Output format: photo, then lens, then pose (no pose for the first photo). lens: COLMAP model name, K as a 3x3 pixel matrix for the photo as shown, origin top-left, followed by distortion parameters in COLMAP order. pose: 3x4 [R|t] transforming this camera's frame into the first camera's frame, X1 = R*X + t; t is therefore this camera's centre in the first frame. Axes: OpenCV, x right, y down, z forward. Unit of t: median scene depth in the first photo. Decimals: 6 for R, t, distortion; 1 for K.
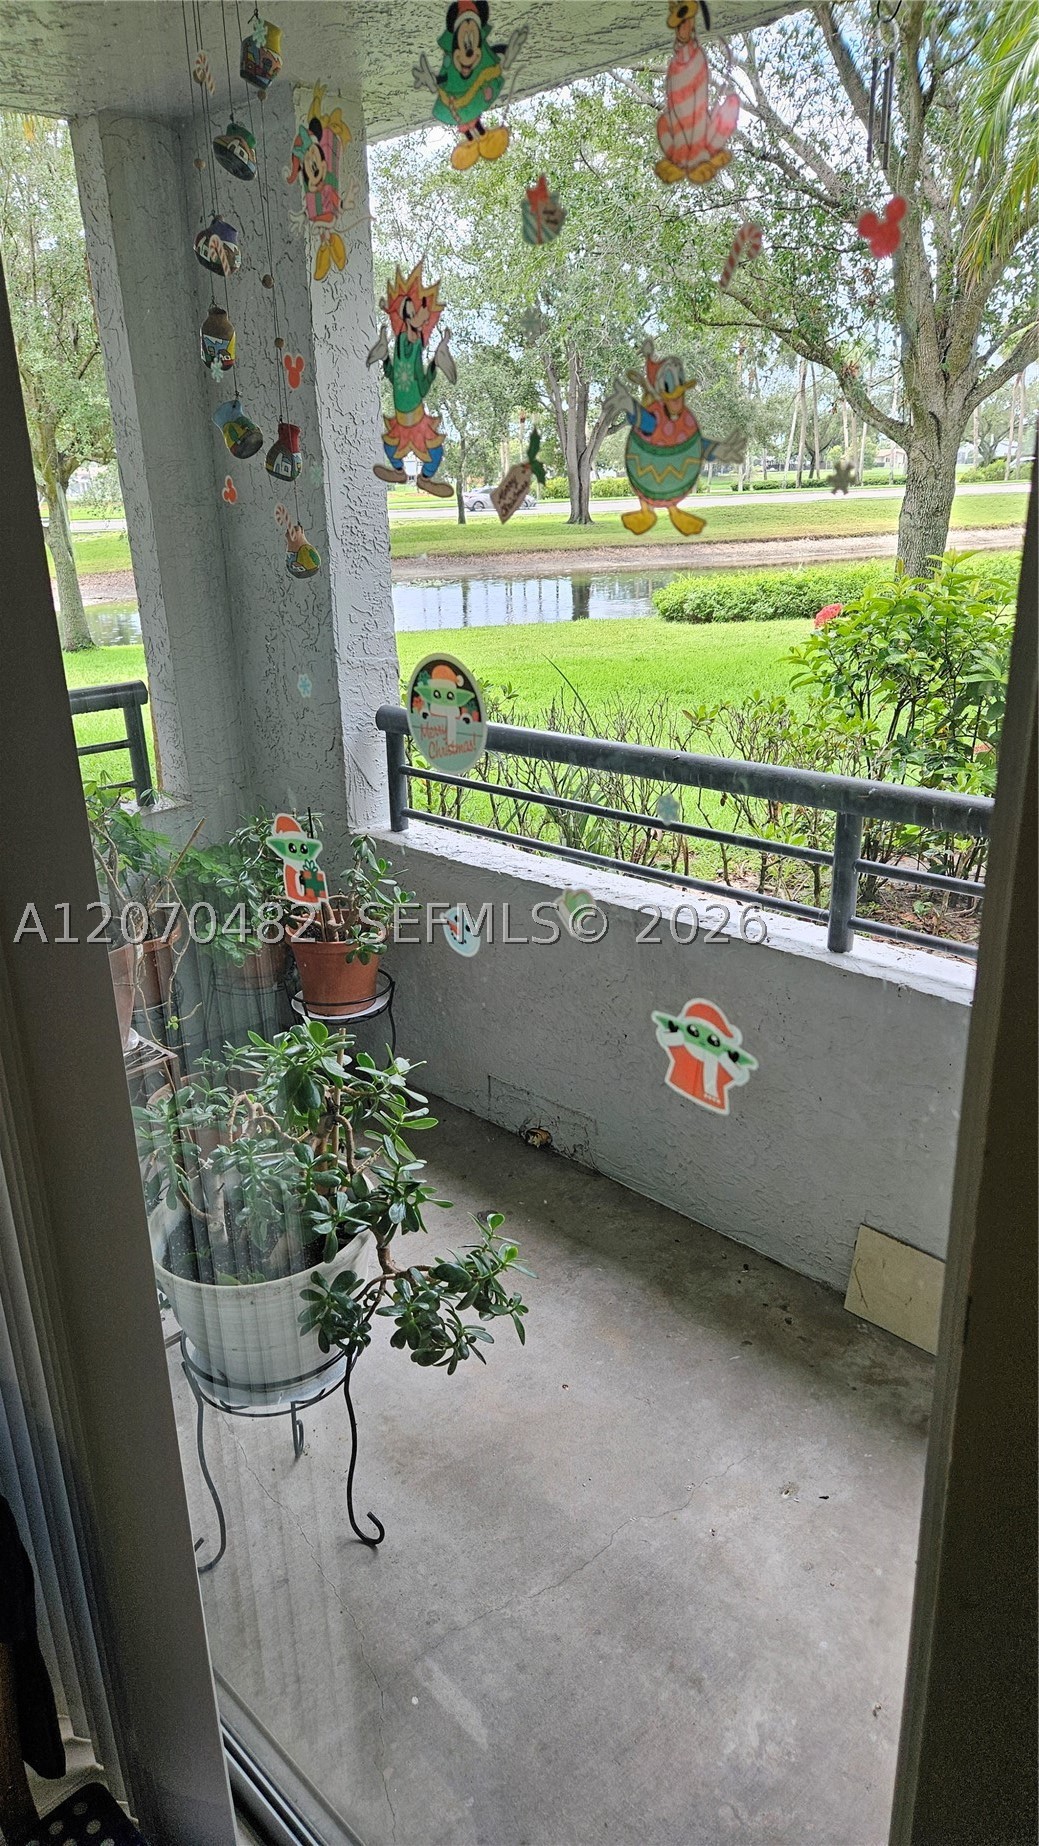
lens RADIAL K [[1244.3, 0, 519.5], [0, 1244.3, 923.0], [0, 0, 1]] dist [0.023417, -0.003559]
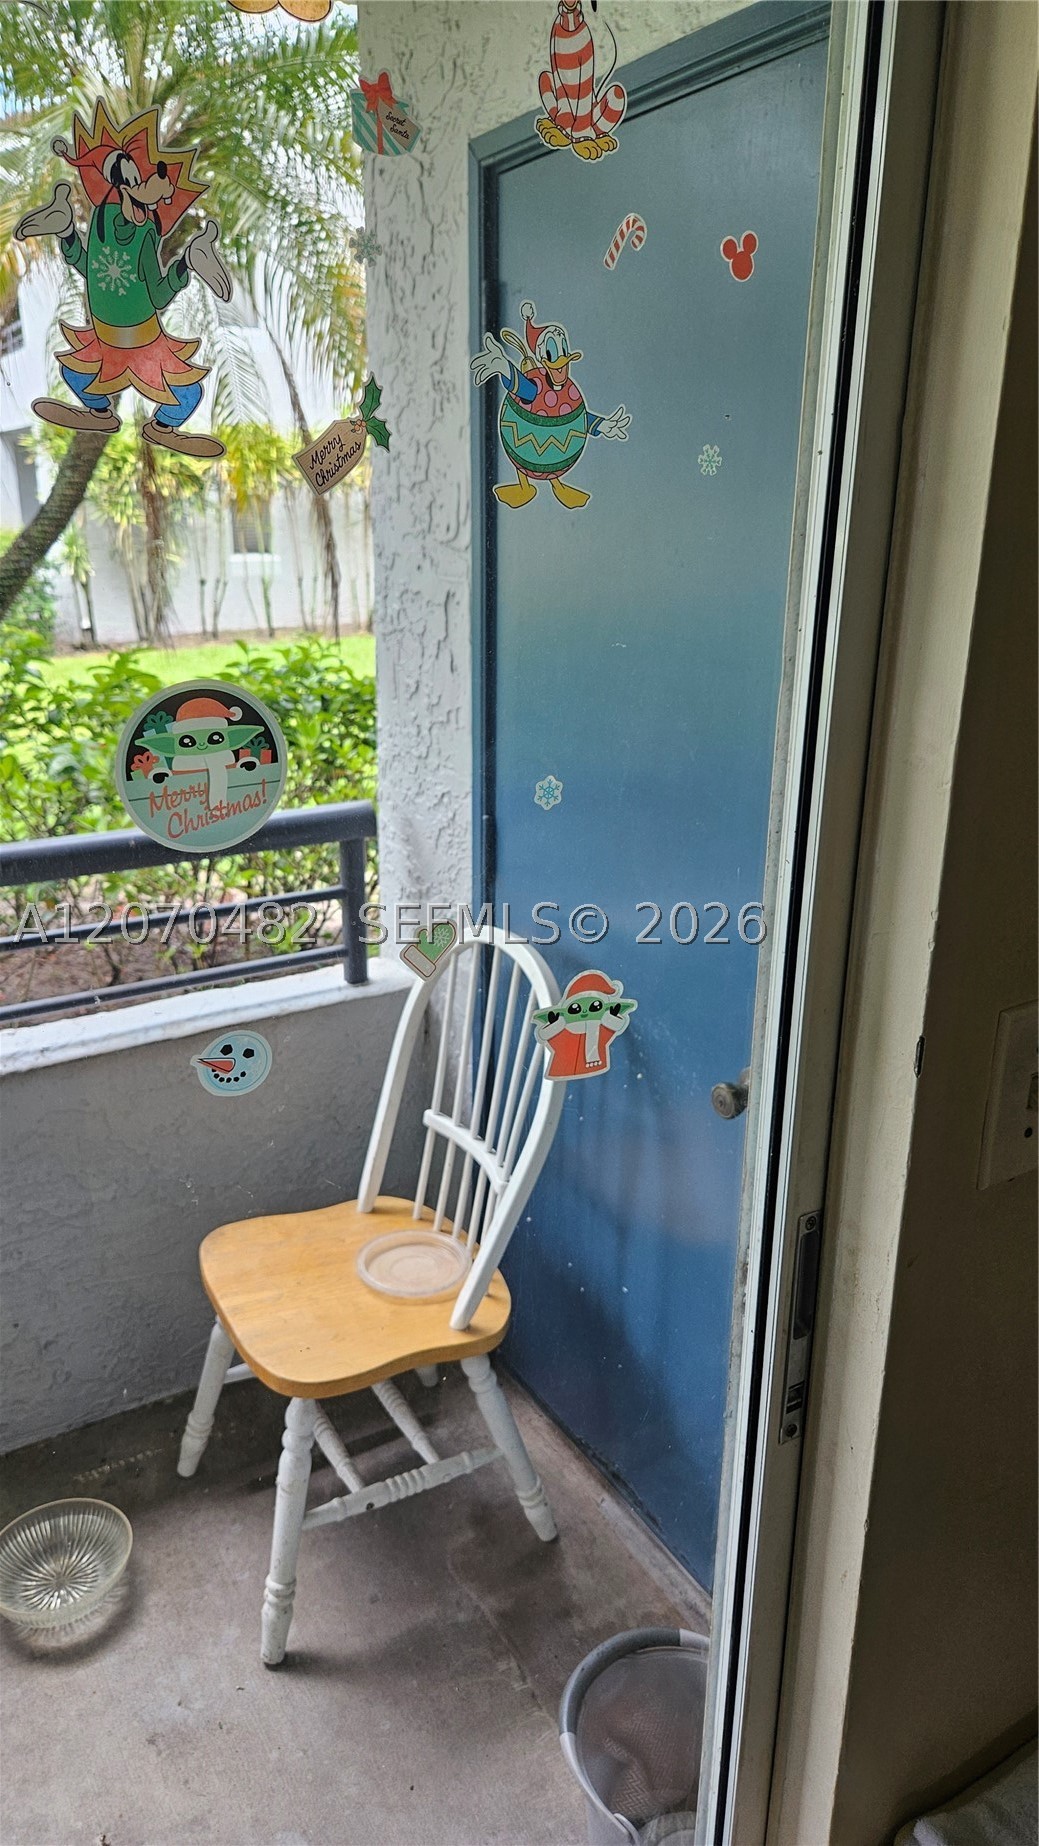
lens RADIAL K [[1244.3, 0, 519.5], [0, 1244.3, 923.0], [0, 0, 1]] dist [0.023417, -0.003559]
pose [[0.241090, -0.272735, 0.931392, -0.800214], [0.322723, 0.927616, 0.188092, -0.183085], [-0.915273, 0.255235, 0.311657, 0.726749]]
